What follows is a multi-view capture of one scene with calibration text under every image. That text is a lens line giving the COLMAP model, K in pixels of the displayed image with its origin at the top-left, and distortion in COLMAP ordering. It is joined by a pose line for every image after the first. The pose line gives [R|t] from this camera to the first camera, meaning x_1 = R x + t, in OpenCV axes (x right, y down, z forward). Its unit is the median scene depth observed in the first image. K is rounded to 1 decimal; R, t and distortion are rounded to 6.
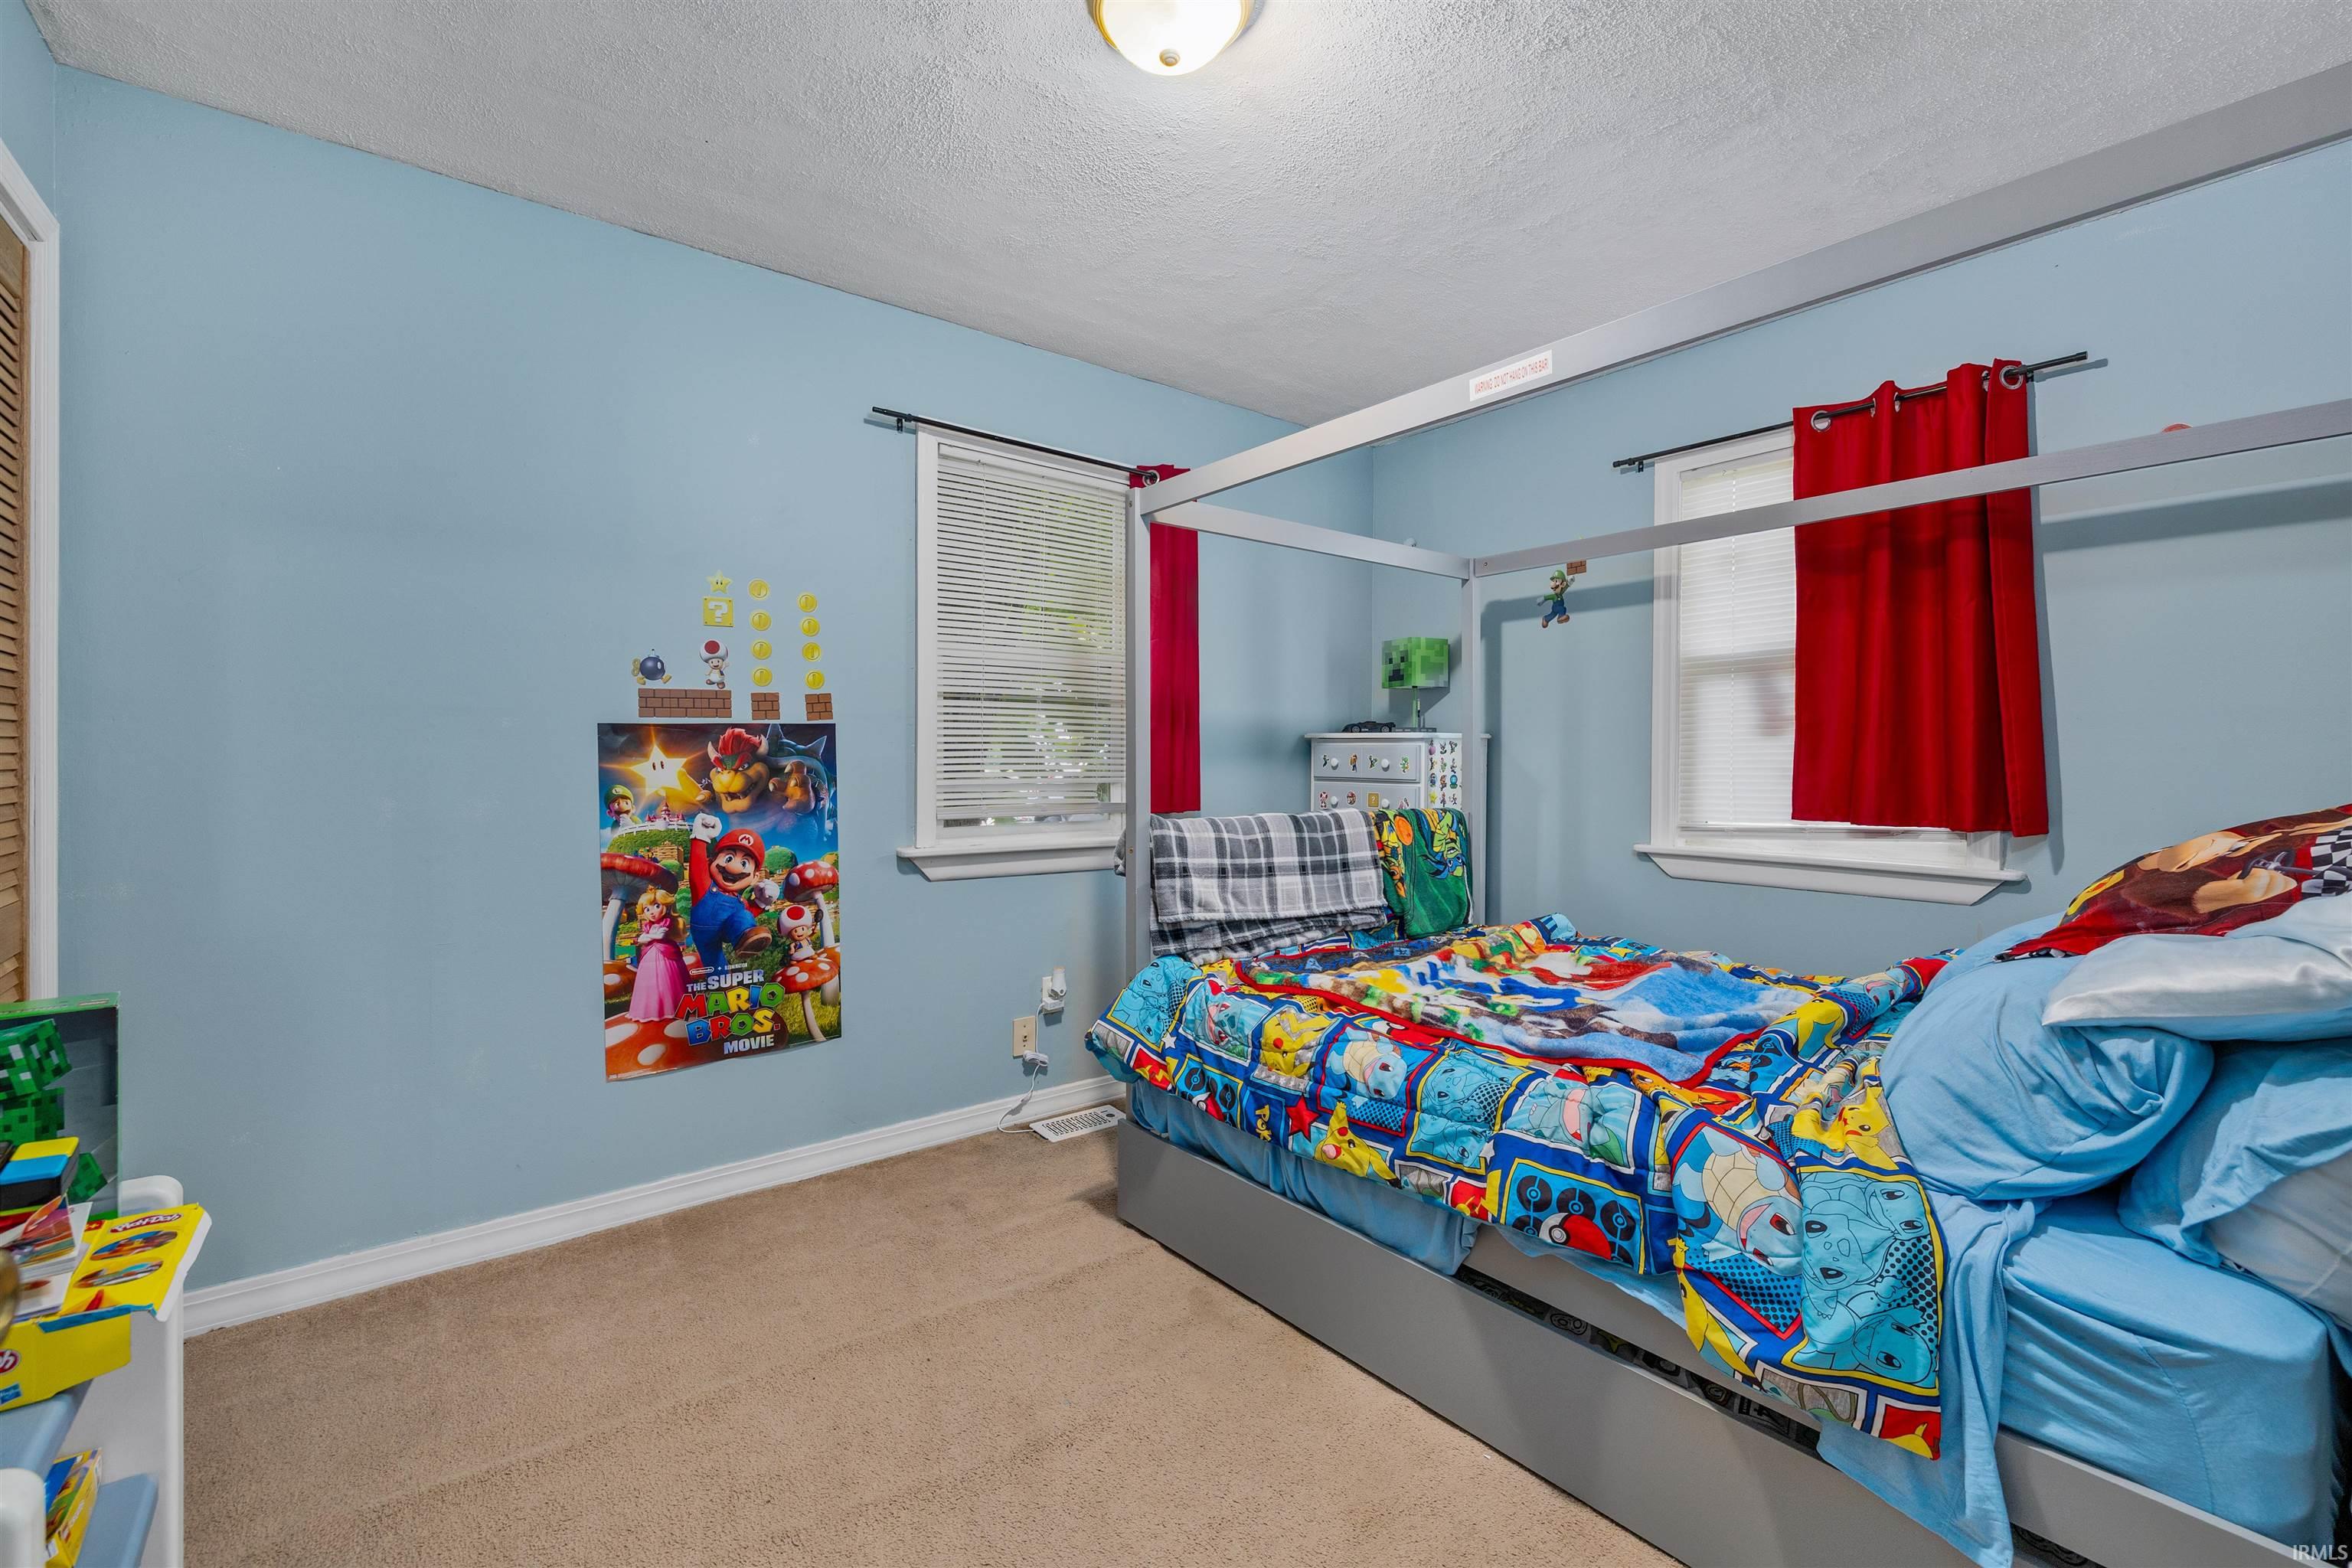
lens RADIAL K [[993.3, 0, 1170.8], [0, 993.3, 742.7], [0, 0, 1]] dist [-0.000444, -0.000453]
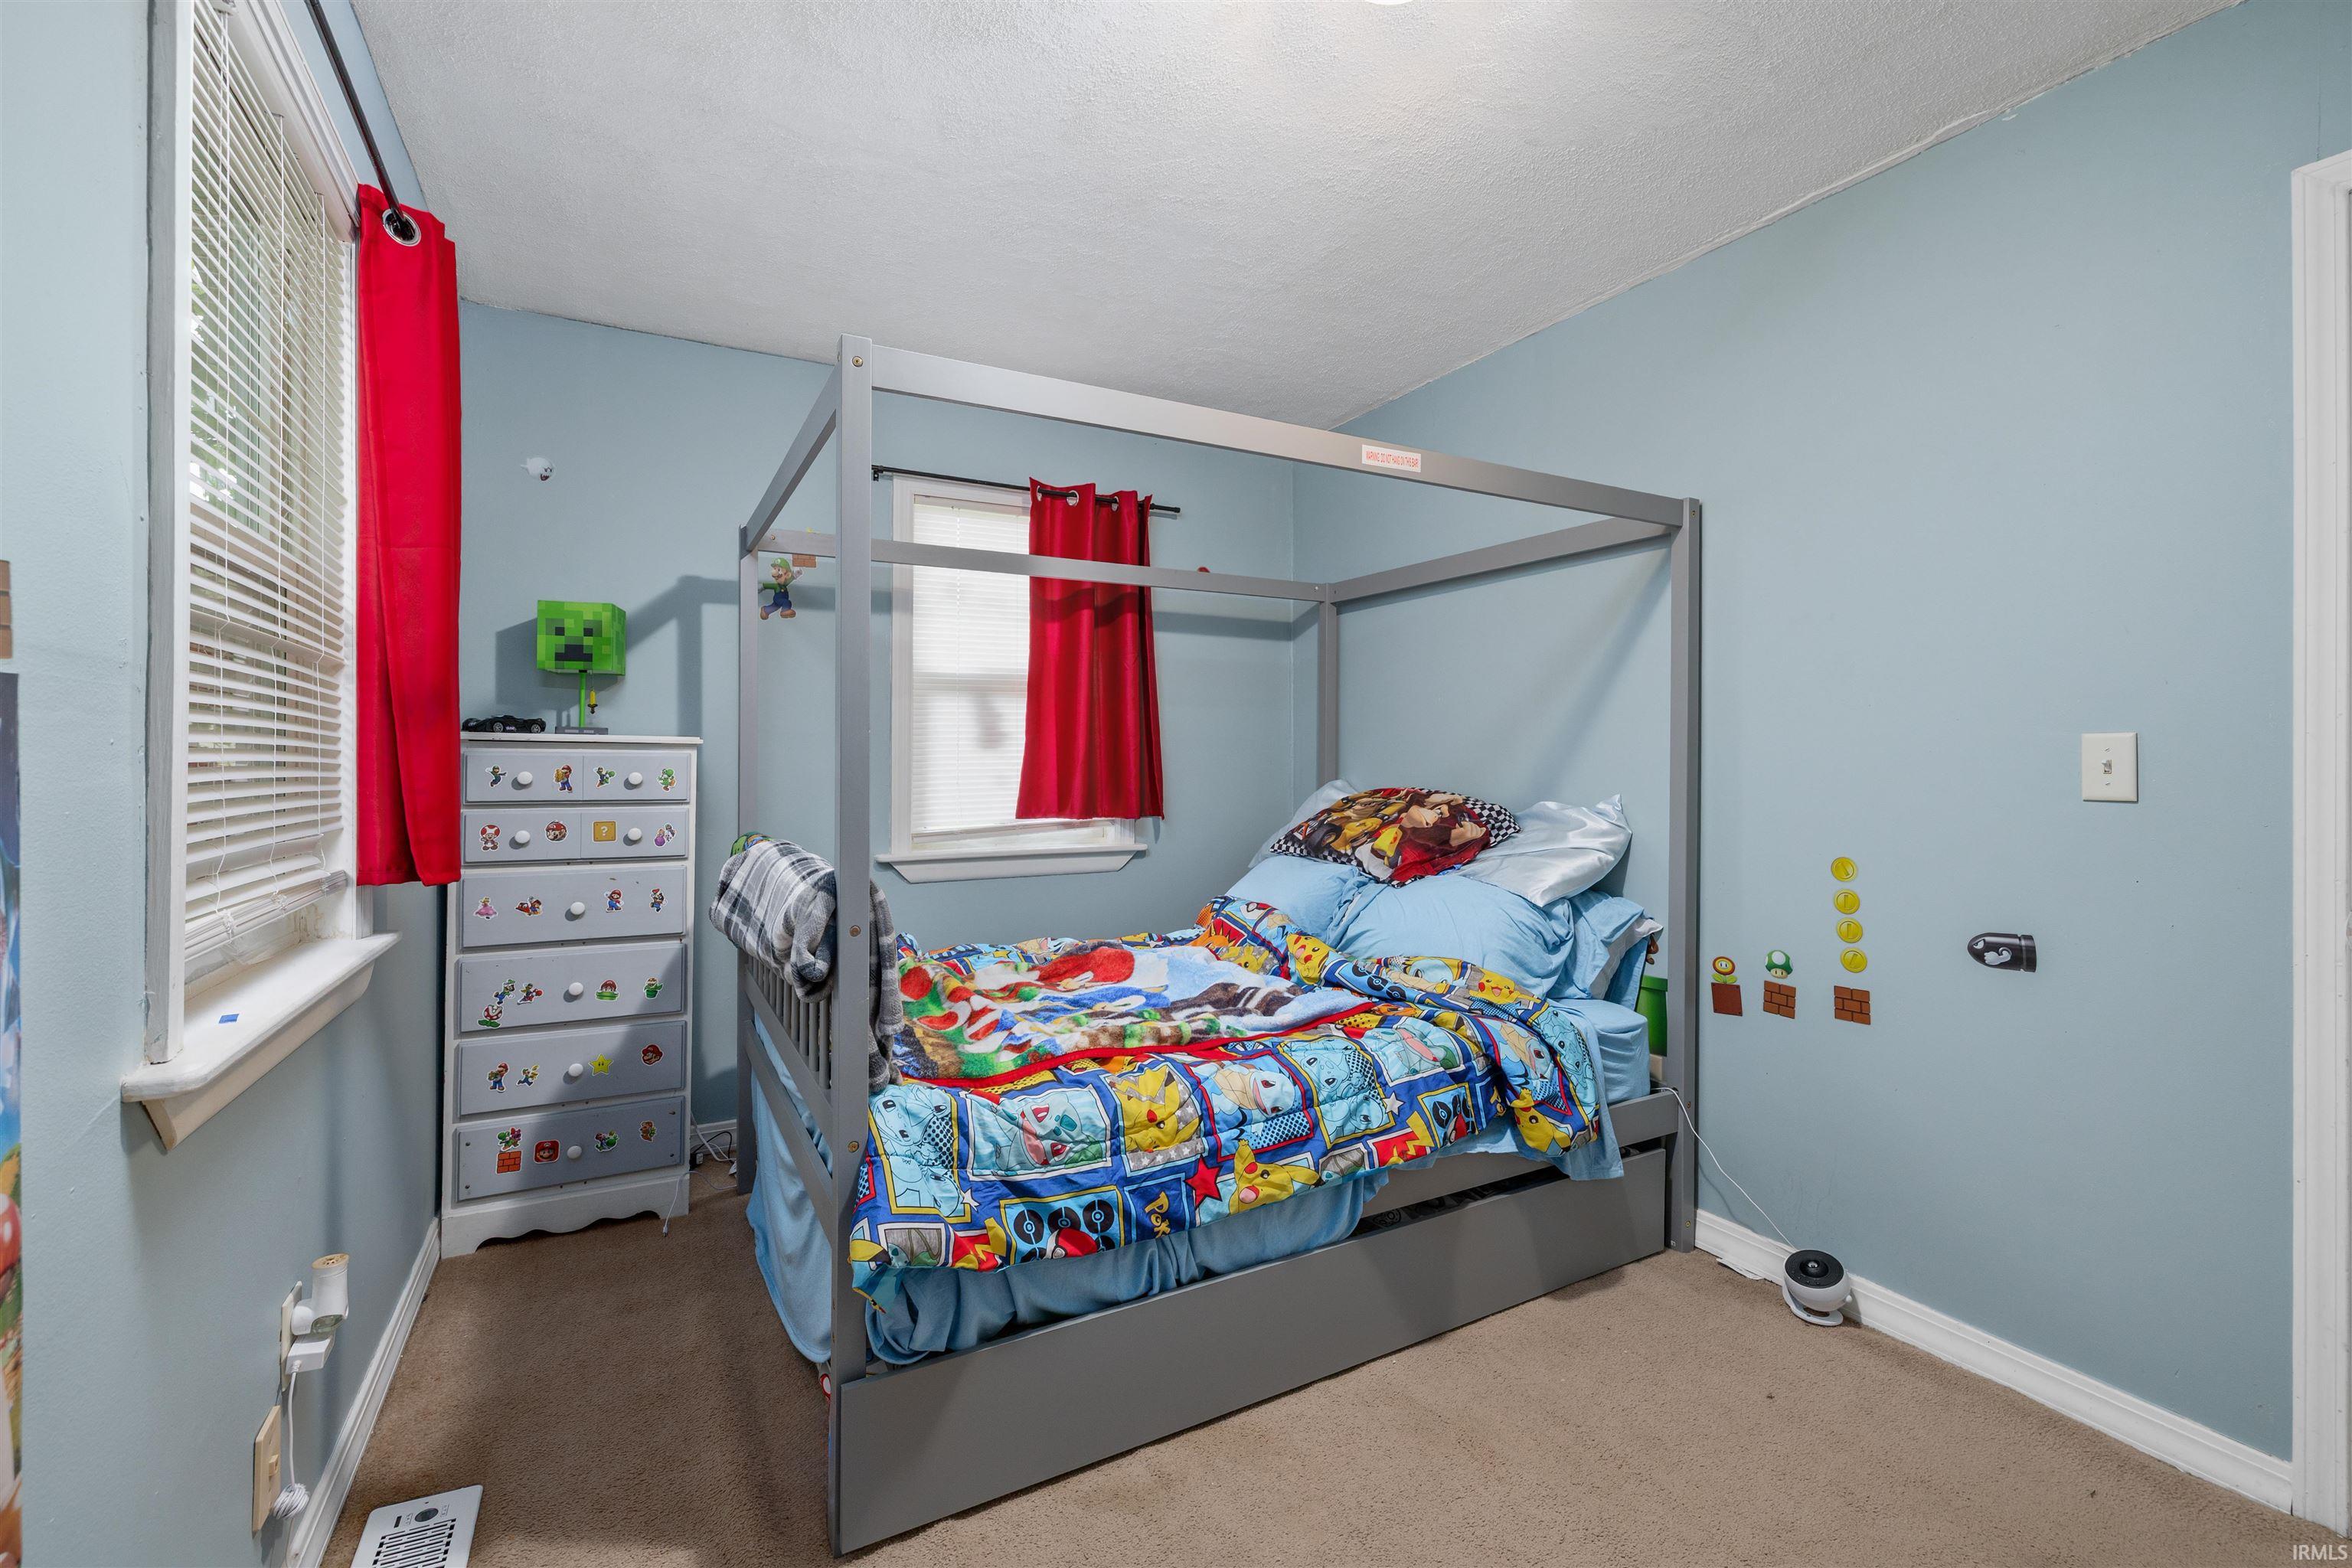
lens RADIAL K [[993.3, 0, 1170.8], [0, 993.3, 742.7], [0, 0, 1]] dist [-0.000444, -0.000453]
pose [[0.178775, 0.014855, 0.983778, -0.640800], [-0.013770, 0.999826, -0.012595, -0.001748], [-0.983794, -0.011295, 0.178948, 0.747833]]
